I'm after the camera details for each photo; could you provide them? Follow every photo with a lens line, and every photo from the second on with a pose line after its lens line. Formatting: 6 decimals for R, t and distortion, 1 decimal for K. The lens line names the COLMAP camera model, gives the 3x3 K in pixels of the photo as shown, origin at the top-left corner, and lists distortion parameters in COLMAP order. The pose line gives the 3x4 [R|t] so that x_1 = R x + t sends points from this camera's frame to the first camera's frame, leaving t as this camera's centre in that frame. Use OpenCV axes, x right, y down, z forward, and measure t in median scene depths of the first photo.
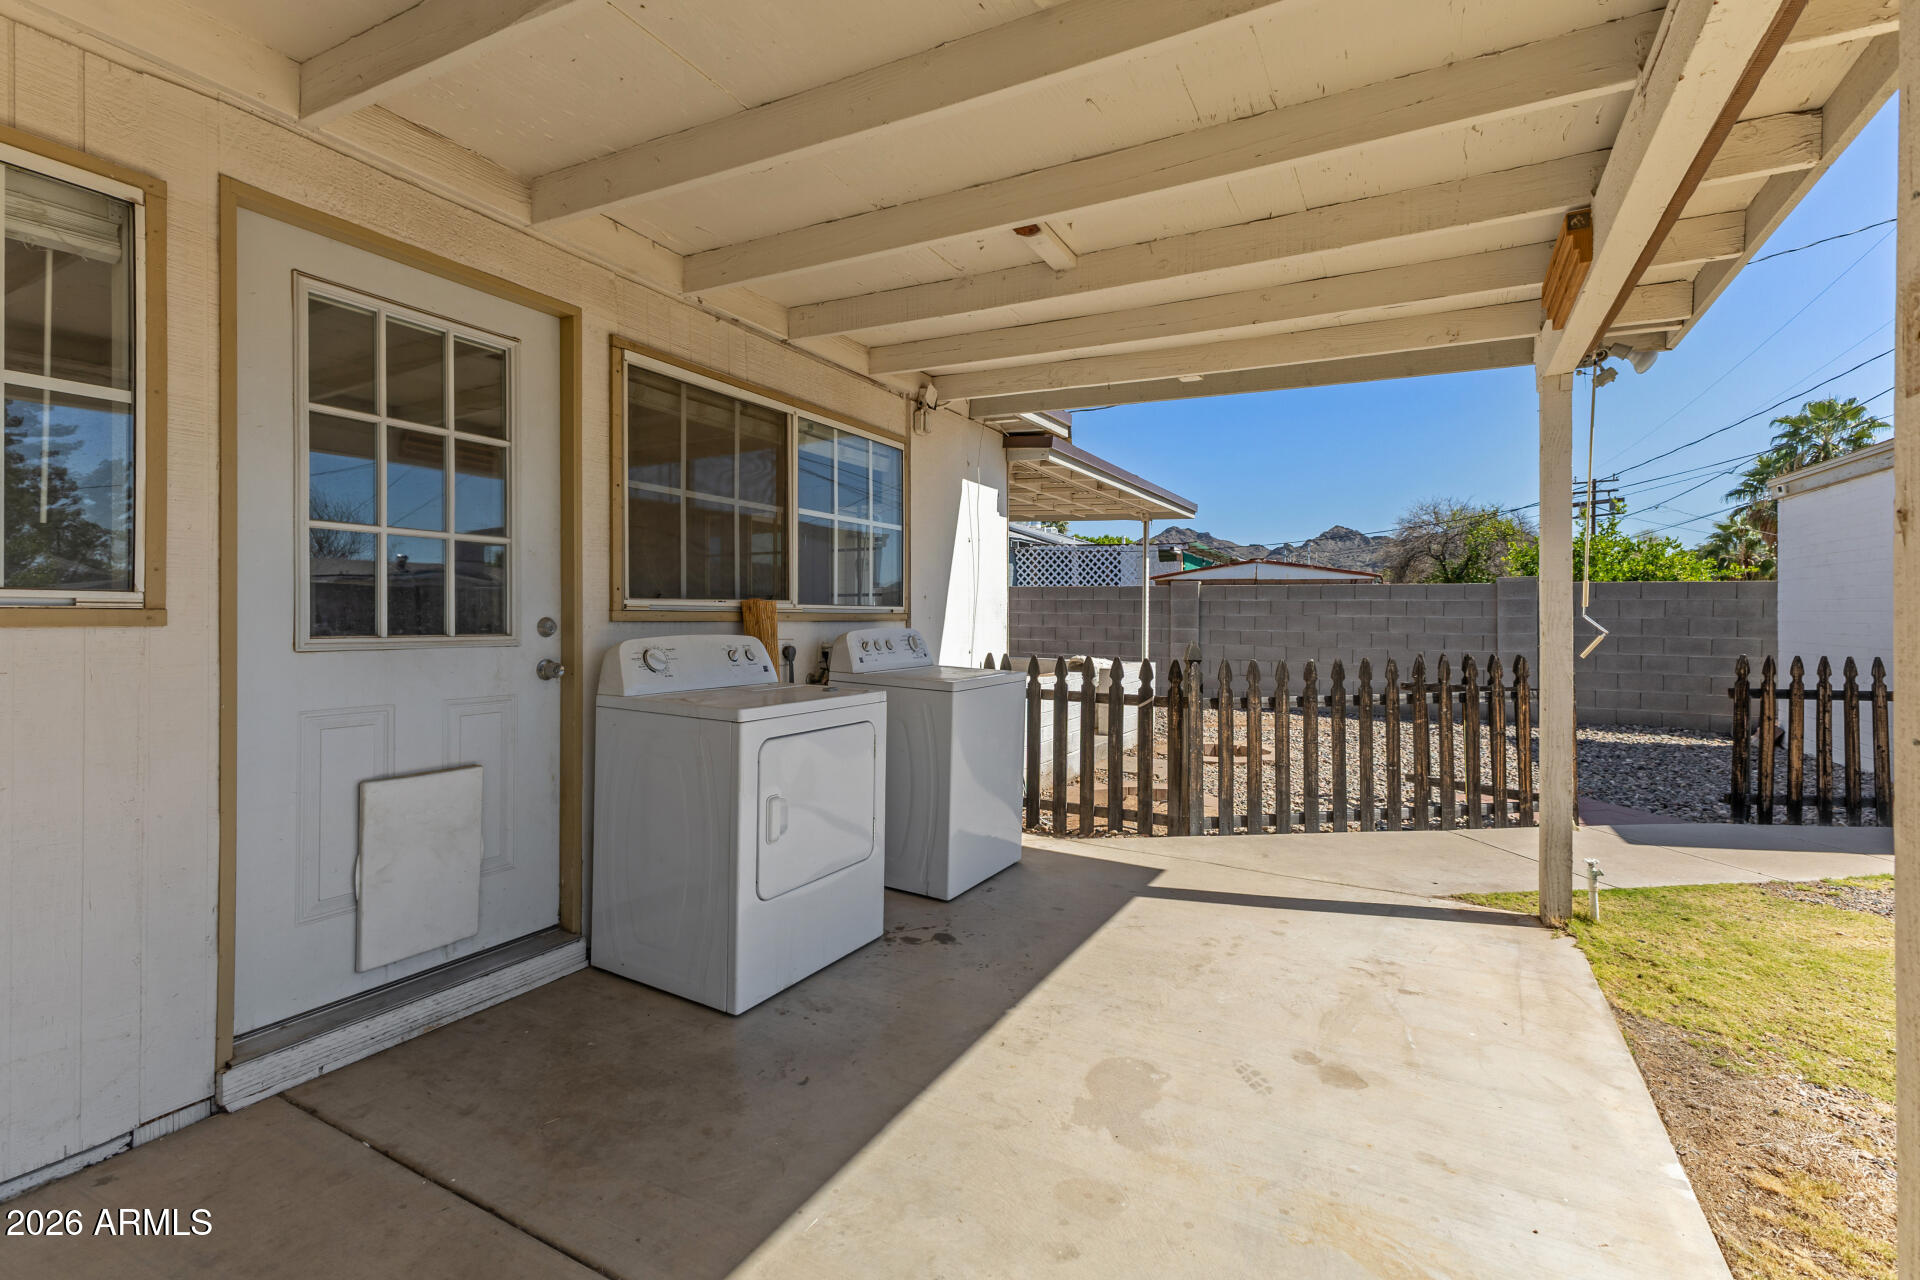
lens RADIAL K [[865.0, 0, 963.4], [0, 865.0, 618.4], [0, 0, 1]] dist [-0.000290, -0.000157]
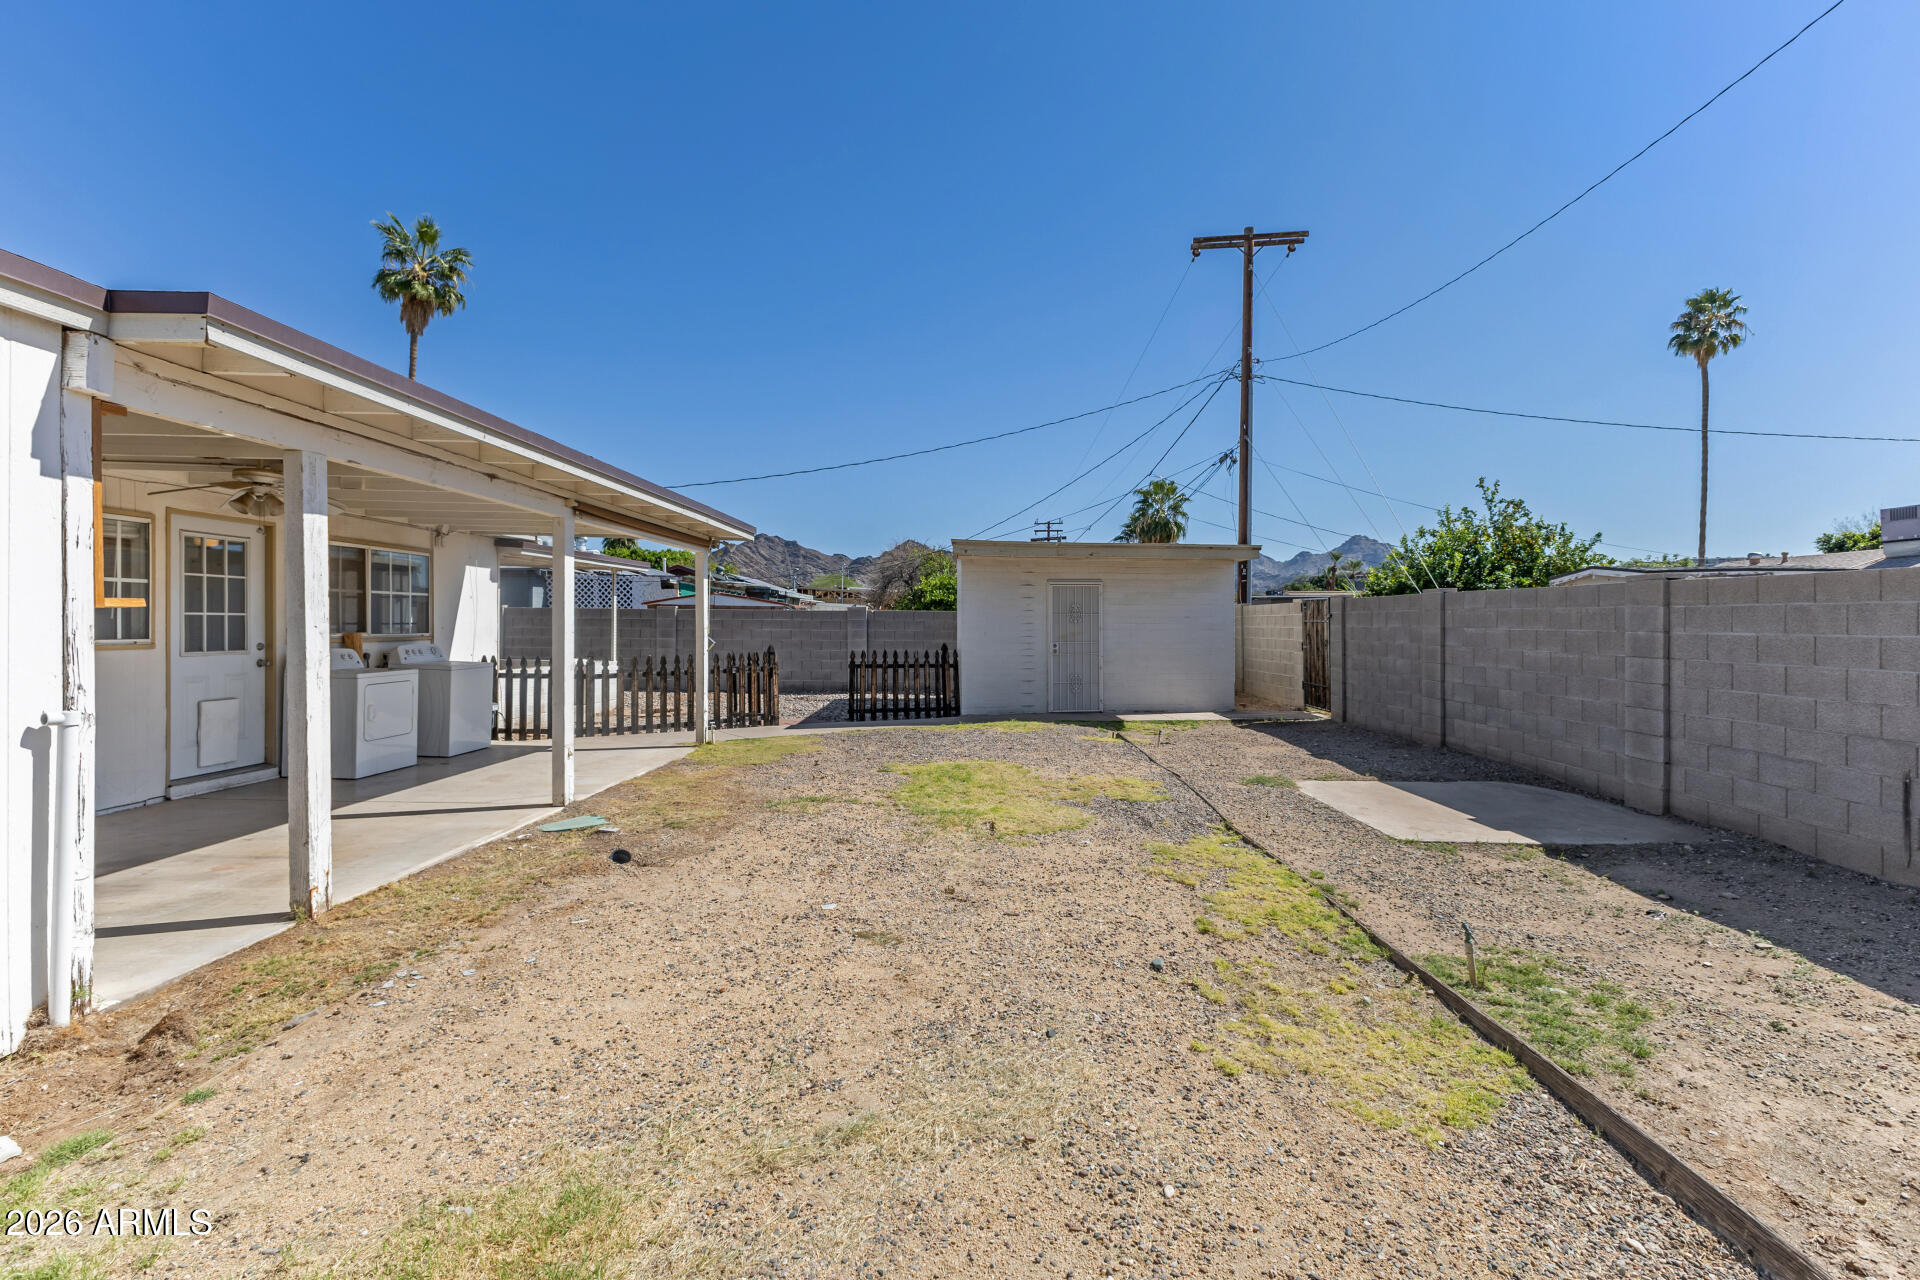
lens RADIAL K [[845.4, 0, 953.6], [0, 845.4, 626.7], [0, 0, 1]] dist [0.017506, -0.000196]
pose [[0.894931, -0.003504, 0.446191, 0.136496], [0.001988, 0.999991, 0.003867, -0.032263], [-0.446200, -0.002574, 0.894930, -1.301109]]
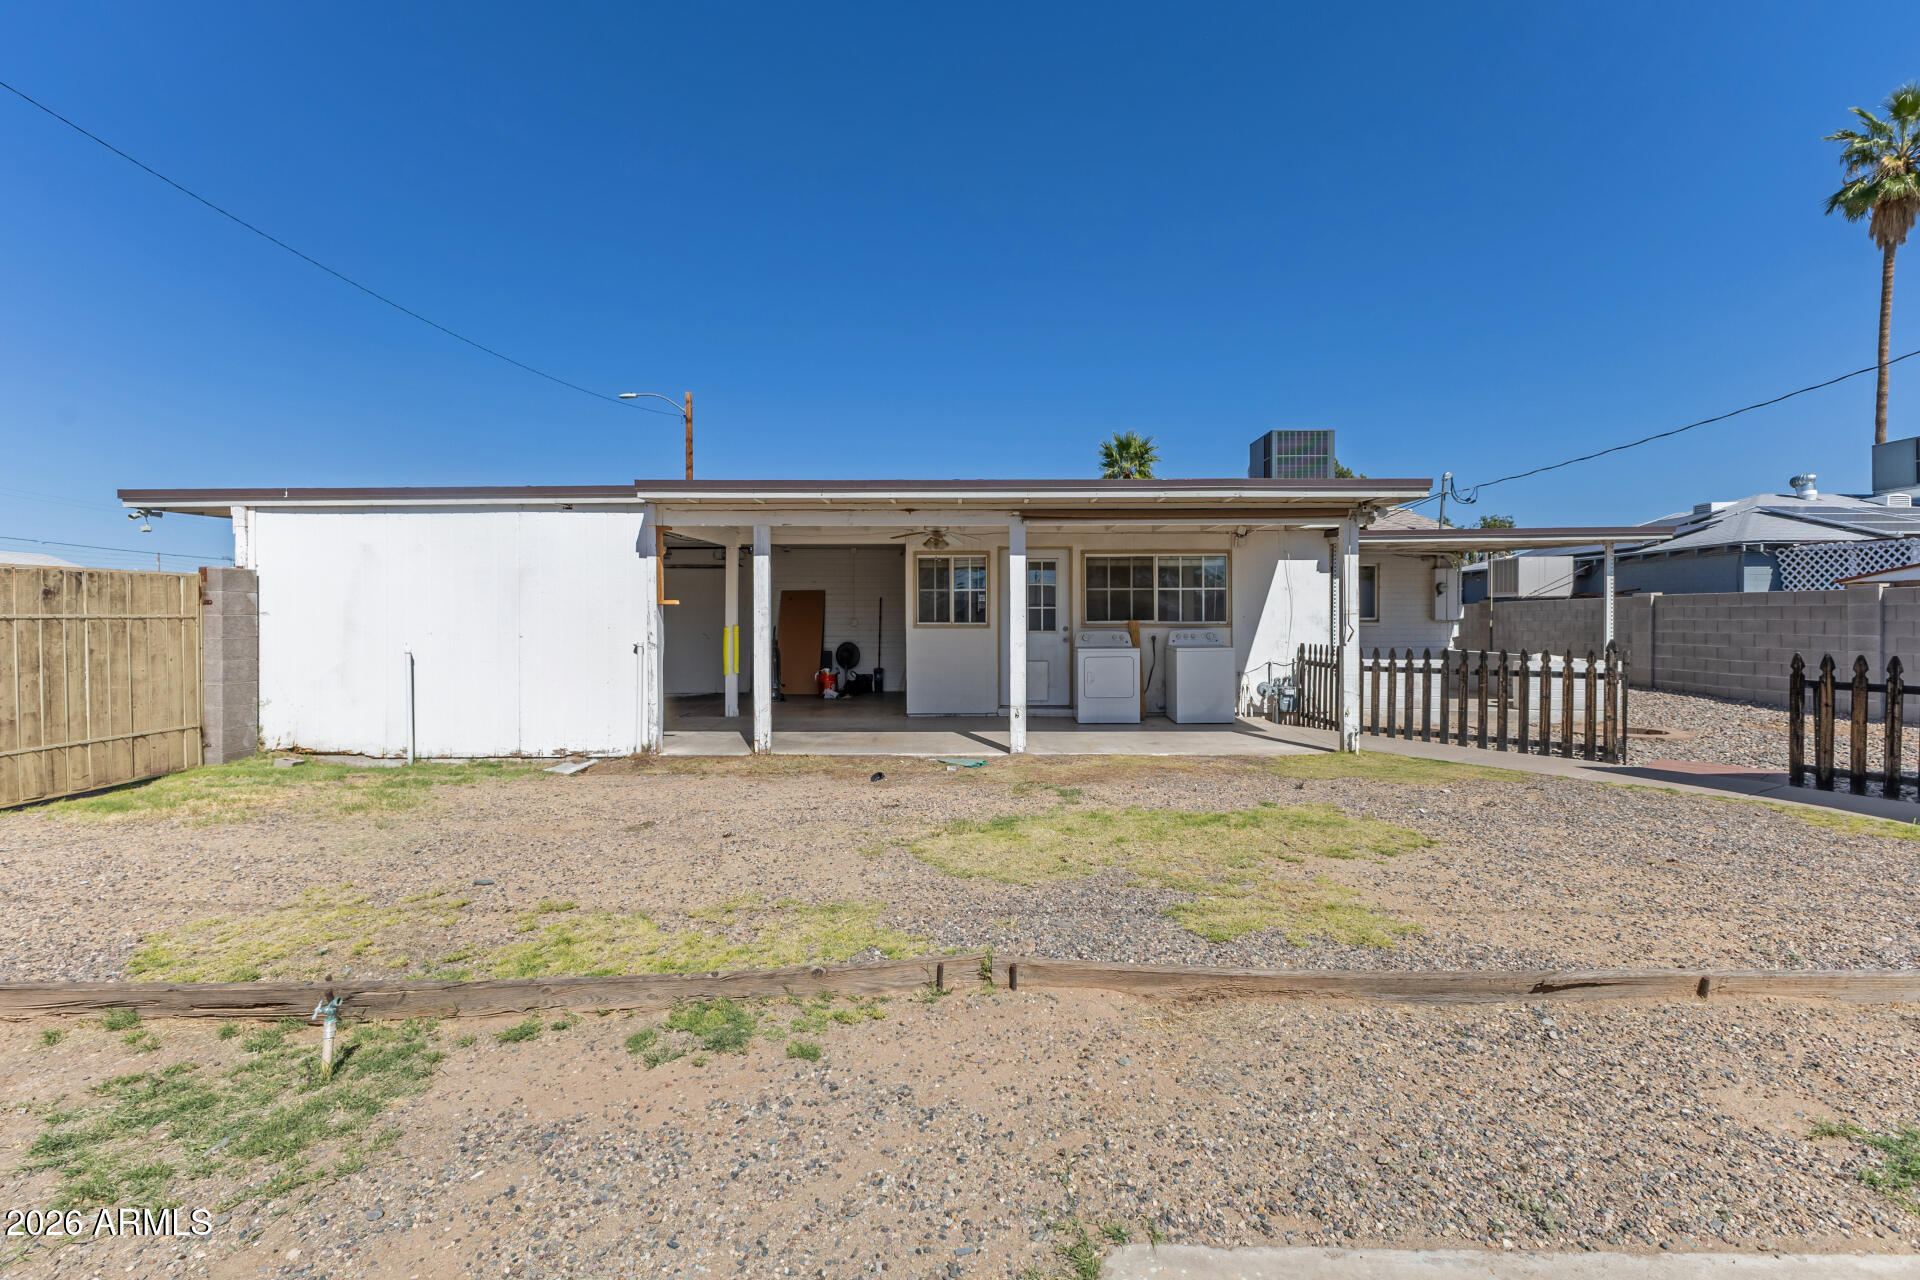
lens RADIAL K [[839.0, 0, 965.7], [0, 839.0, 618.7], [0, 0, 1]] dist [0.017165, -0.000517]
pose [[0.479563, -0.011468, -0.877432, 1.559840], [0.003450, 0.999932, -0.011184, 0.002495], [0.877501, 0.002336, 0.479570, -0.721067]]
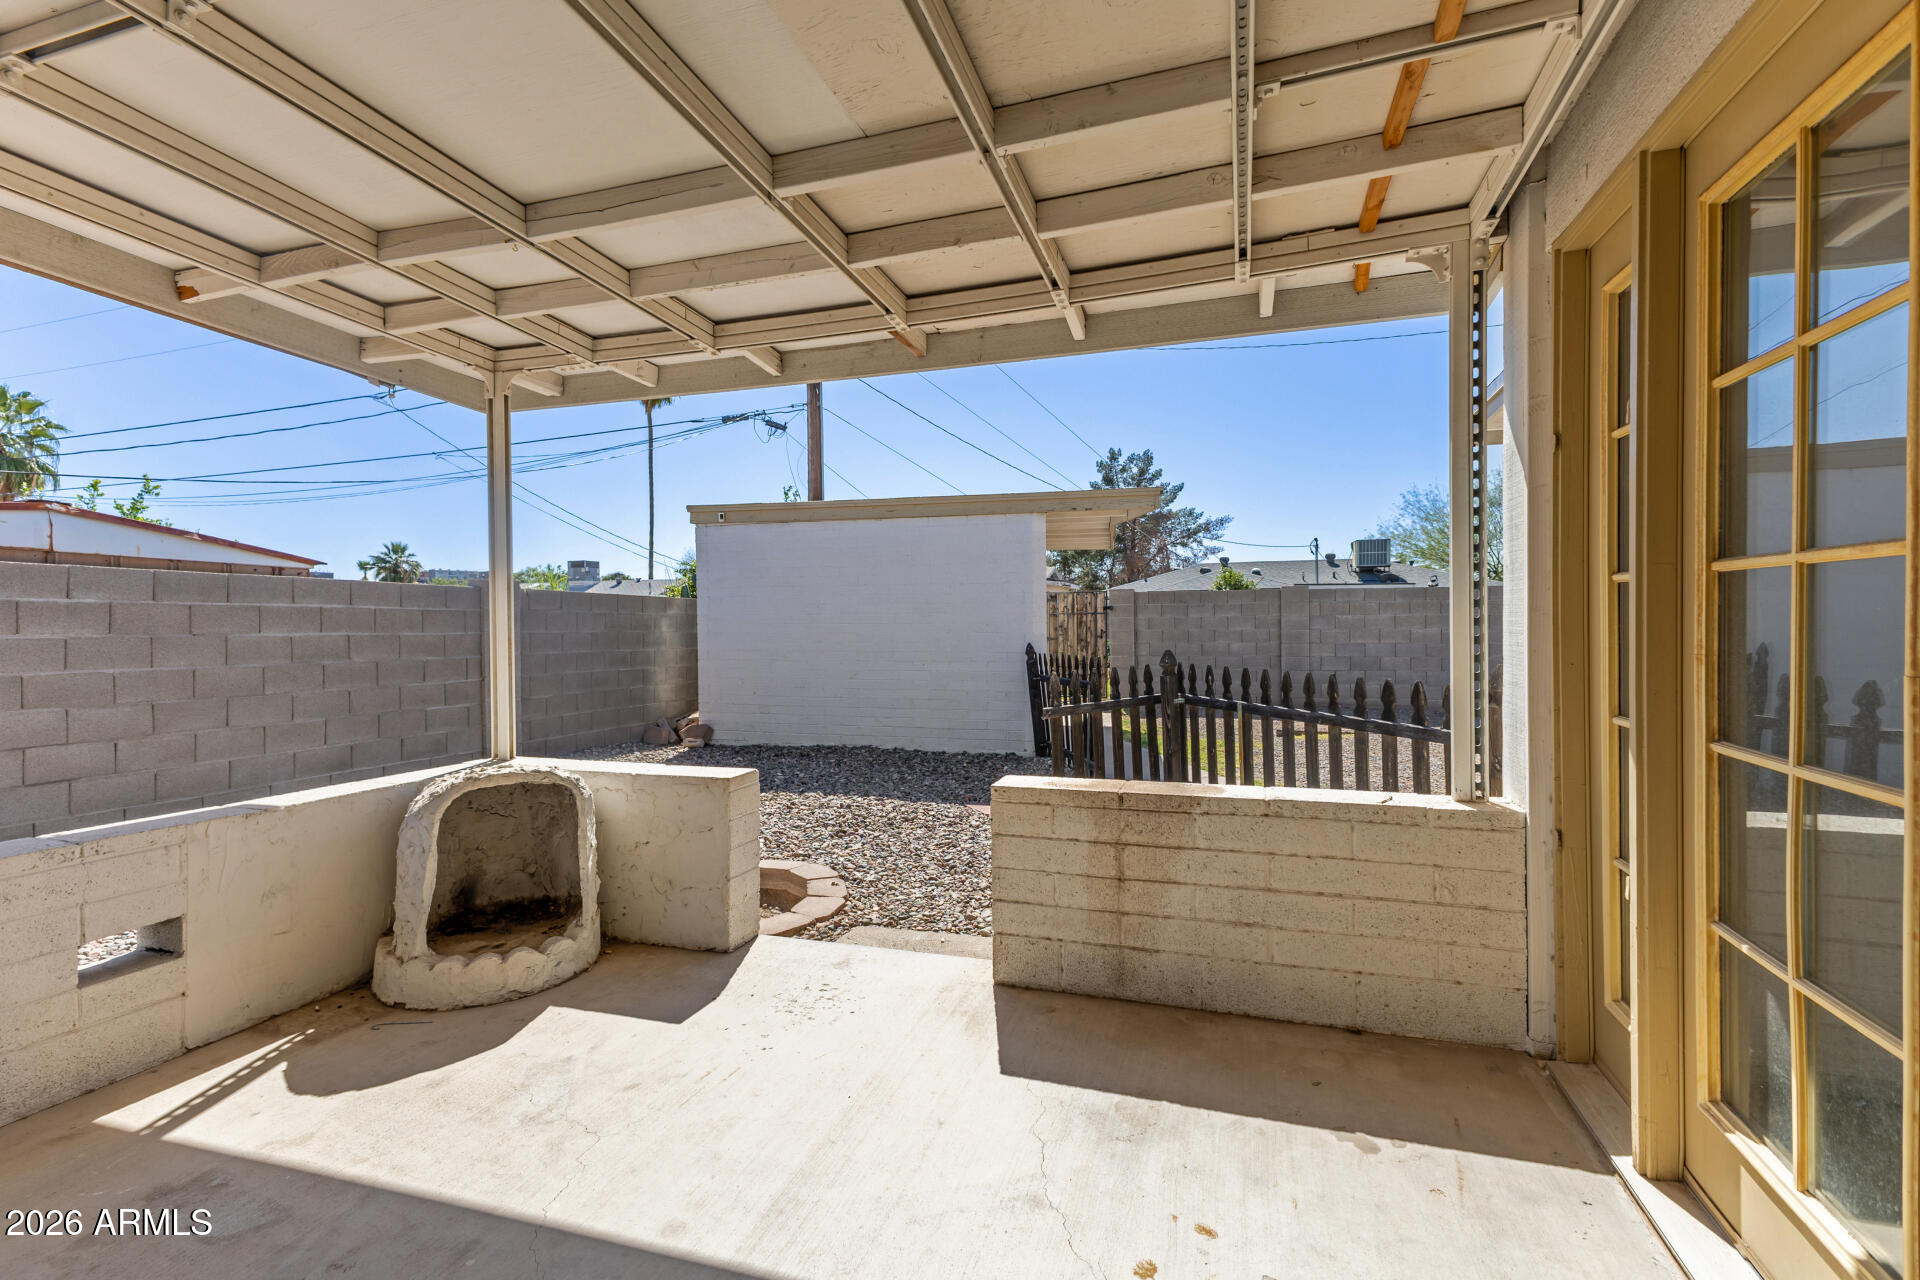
lens RADIAL K [[830.3, 0, 1000.0], [0, 830.3, 629.6], [0, 0, 1]] dist [-0.000088, -0.000074]
pose [[-0.209175, -0.007976, 0.977846, -0.347446], [0.009334, 0.999905, 0.010152, -0.015170], [-0.977834, 0.011250, -0.209080, 1.425519]]
